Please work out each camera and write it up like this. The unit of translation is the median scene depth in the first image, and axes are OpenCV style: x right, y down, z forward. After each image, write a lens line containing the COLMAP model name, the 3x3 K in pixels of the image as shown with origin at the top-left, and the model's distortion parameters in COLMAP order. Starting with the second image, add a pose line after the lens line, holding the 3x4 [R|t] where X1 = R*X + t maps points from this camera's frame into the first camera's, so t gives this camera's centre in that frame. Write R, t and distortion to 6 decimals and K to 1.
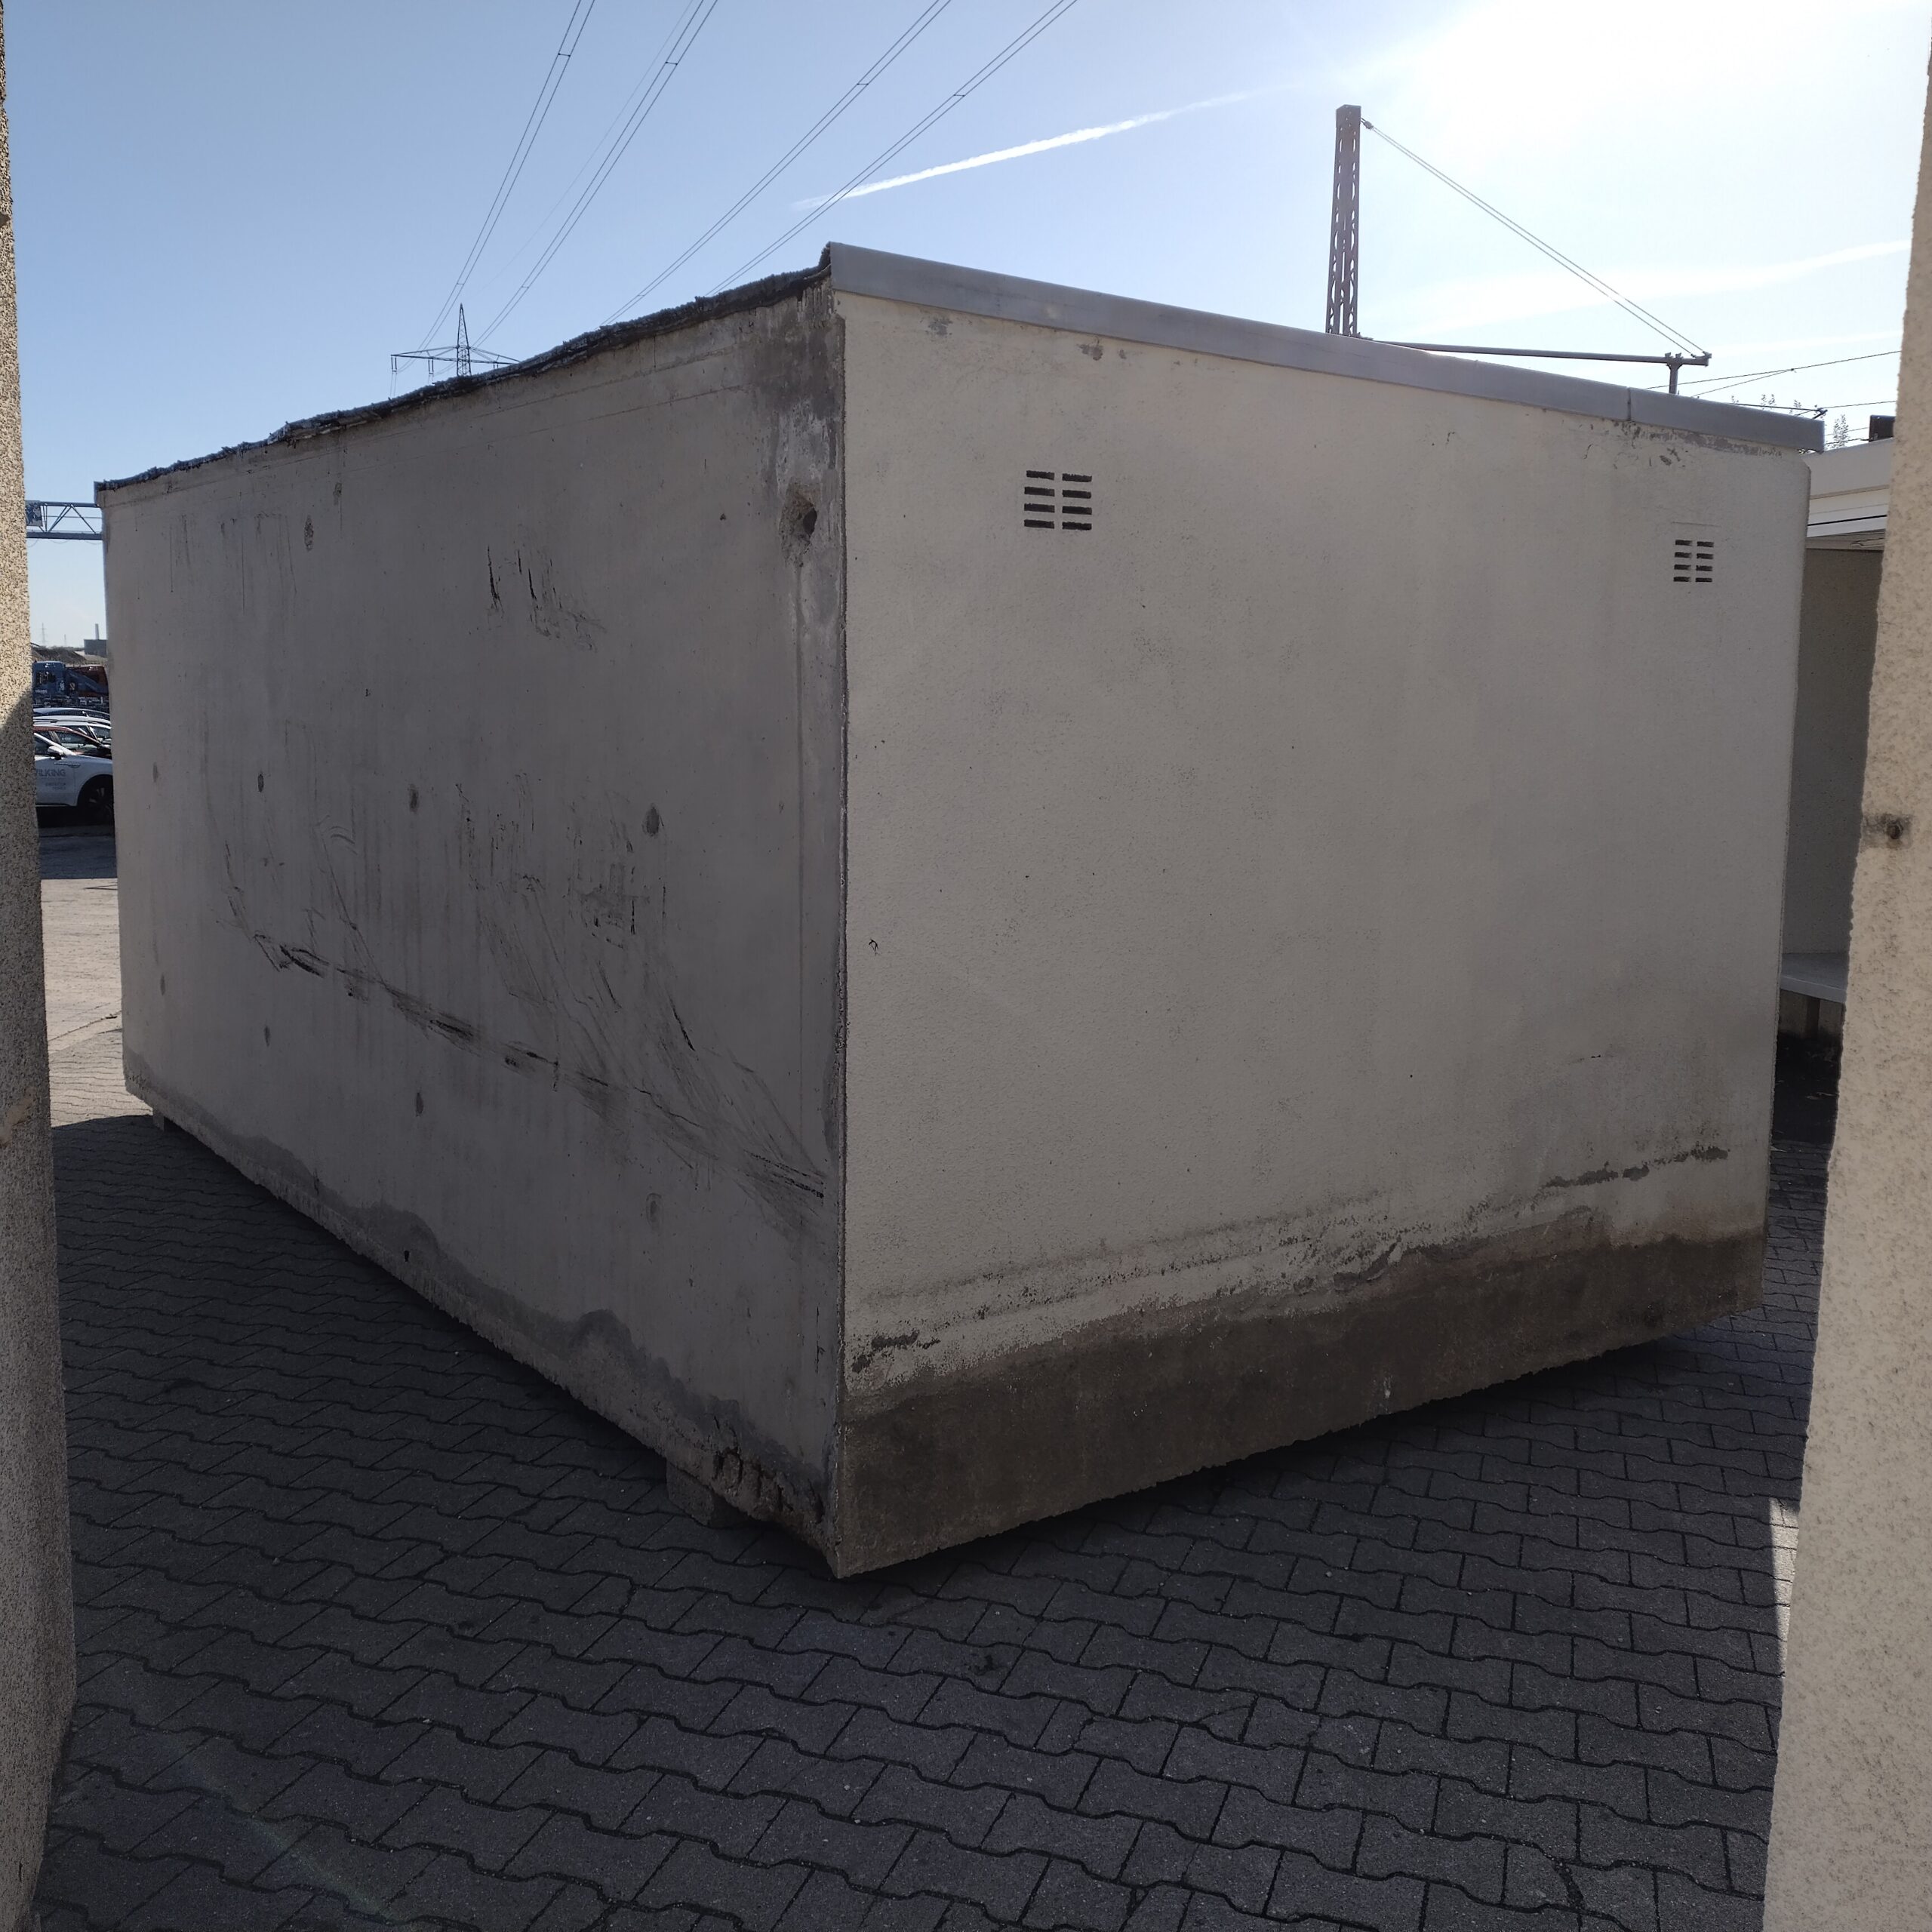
lens RADIAL K [[1910.5, 0, 963.7], [0, 1910.5, 967.7], [0, 0, 1]] dist [0.102551, -0.190121]
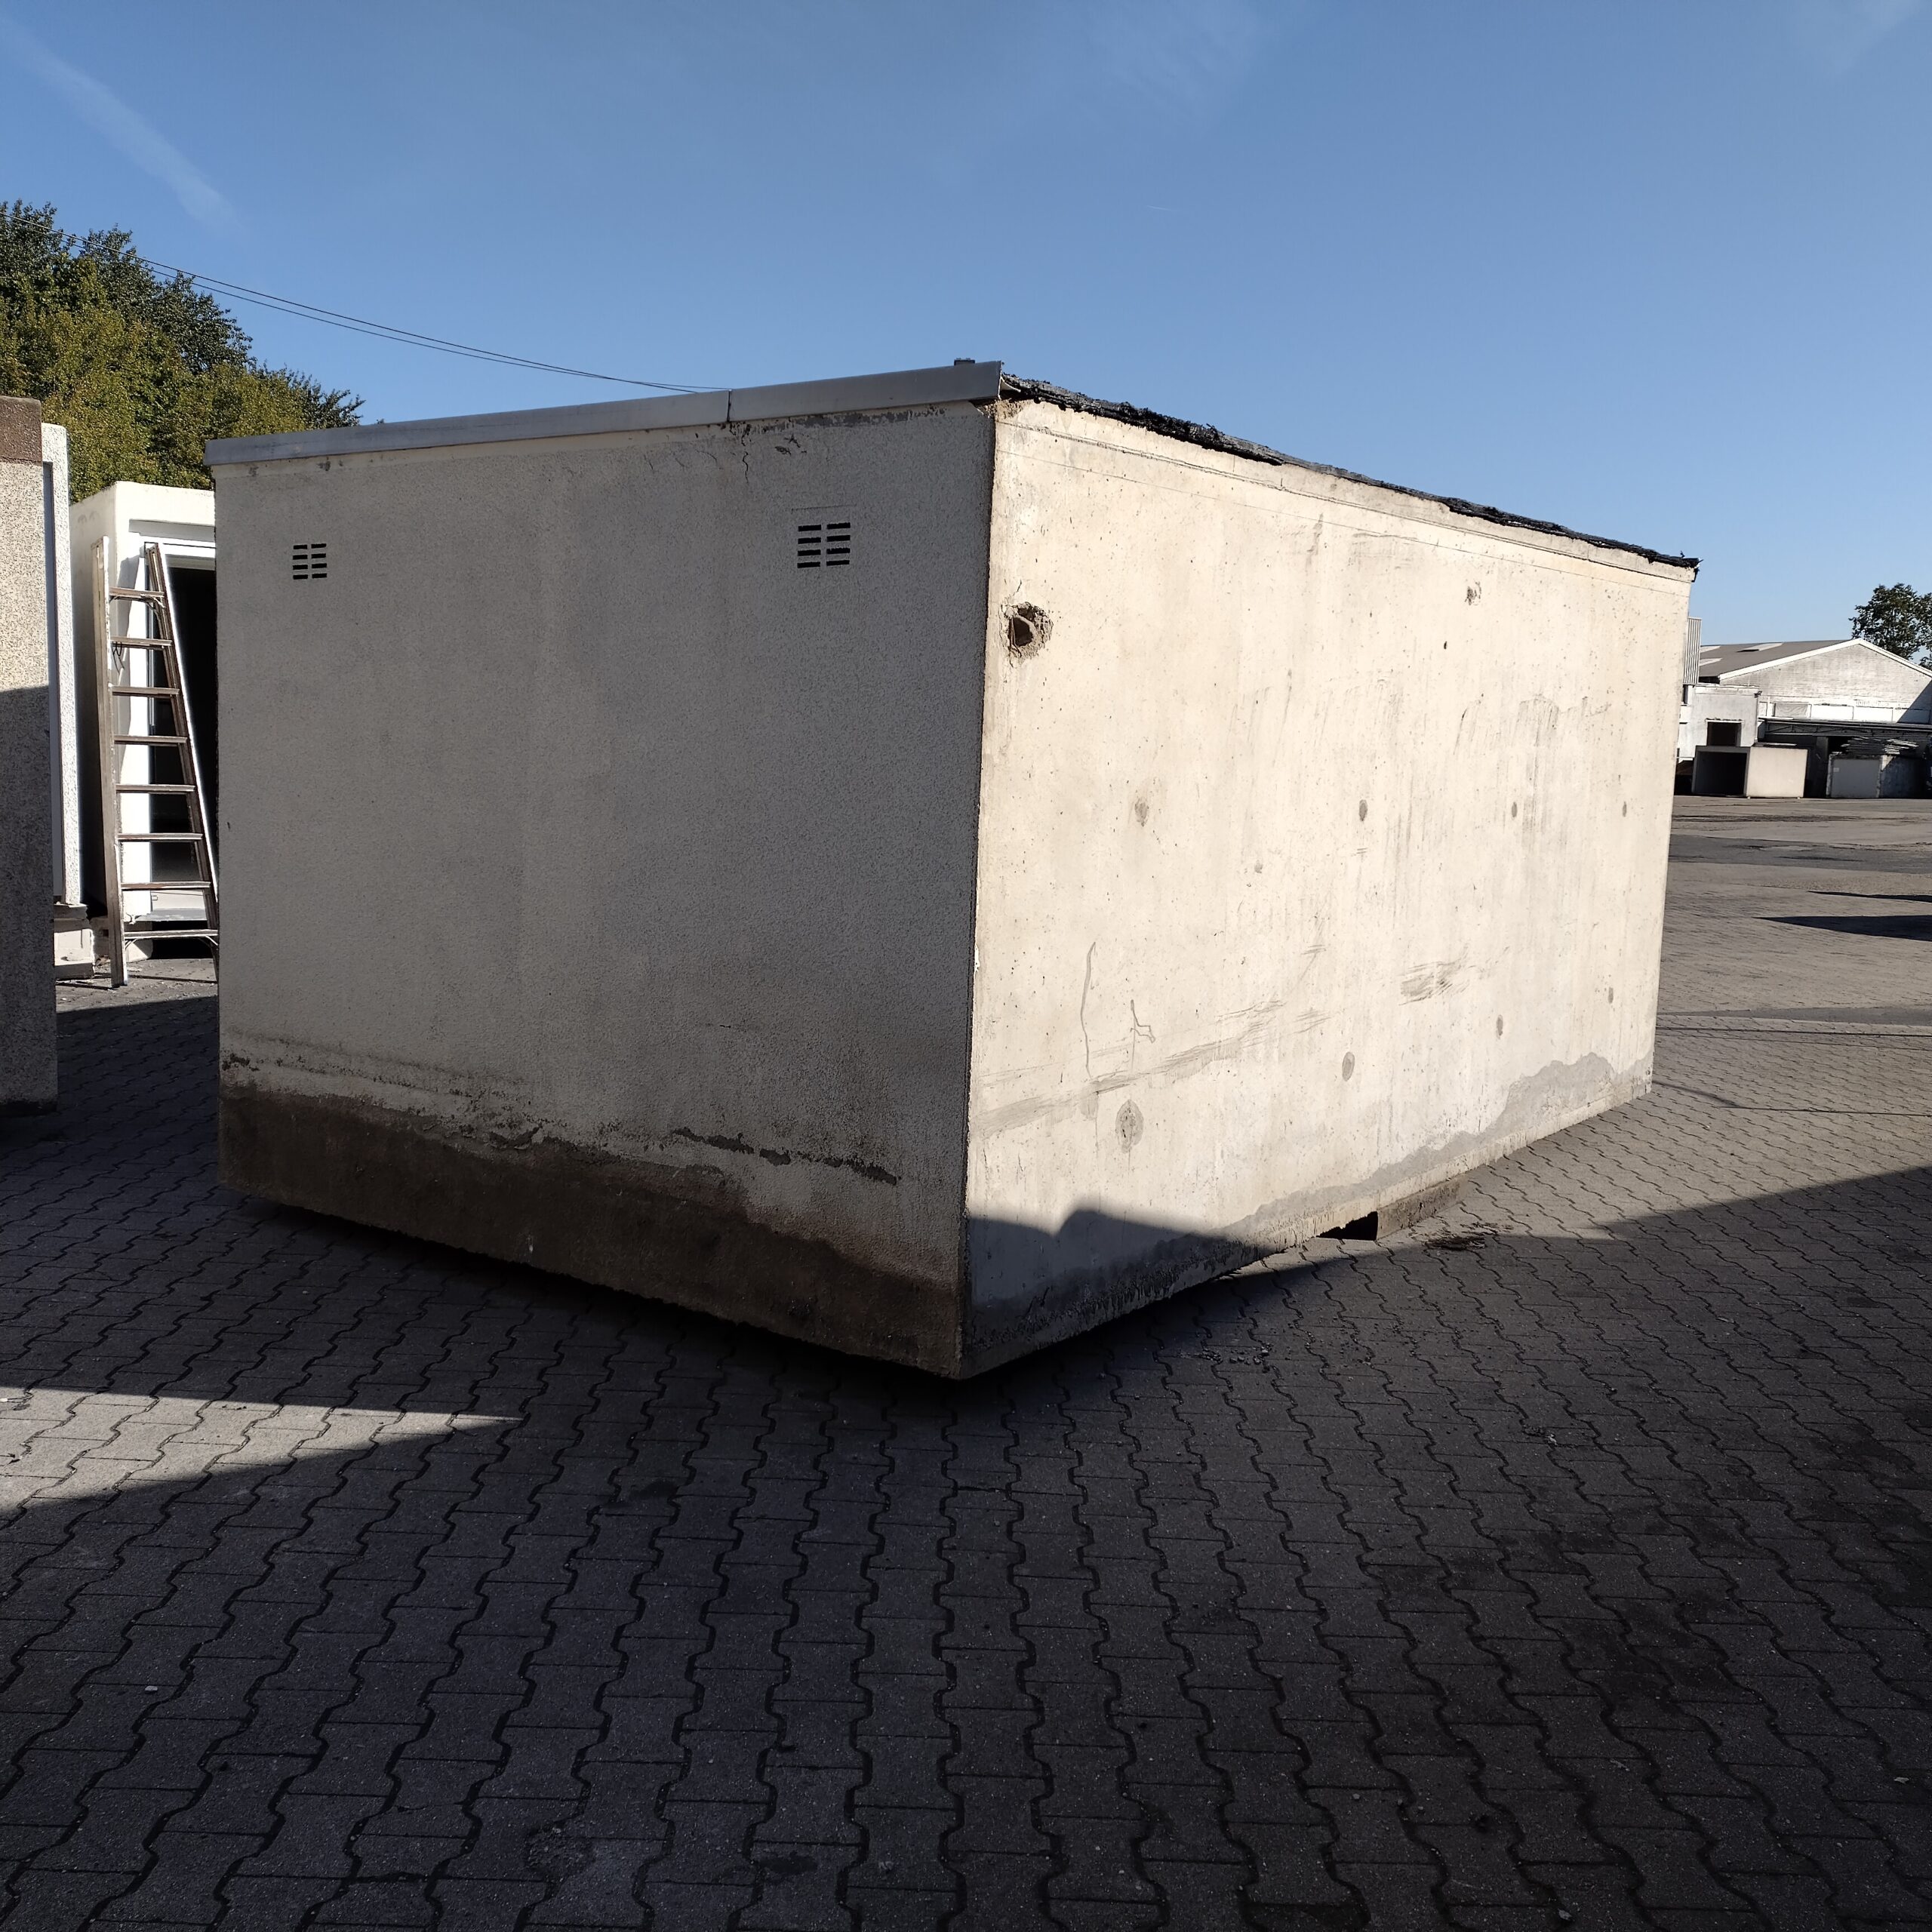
lens RADIAL K [[1840.8, 0, 967.2], [0, 1840.8, 985.8], [0, 0, 1]] dist [0.107097, -0.271832]
pose [[0.336266, 0.114856, -0.934737, 1.452389], [-0.158888, 0.985227, 0.063901, -0.067557], [0.928267, 0.127031, 0.349547, 0.850890]]
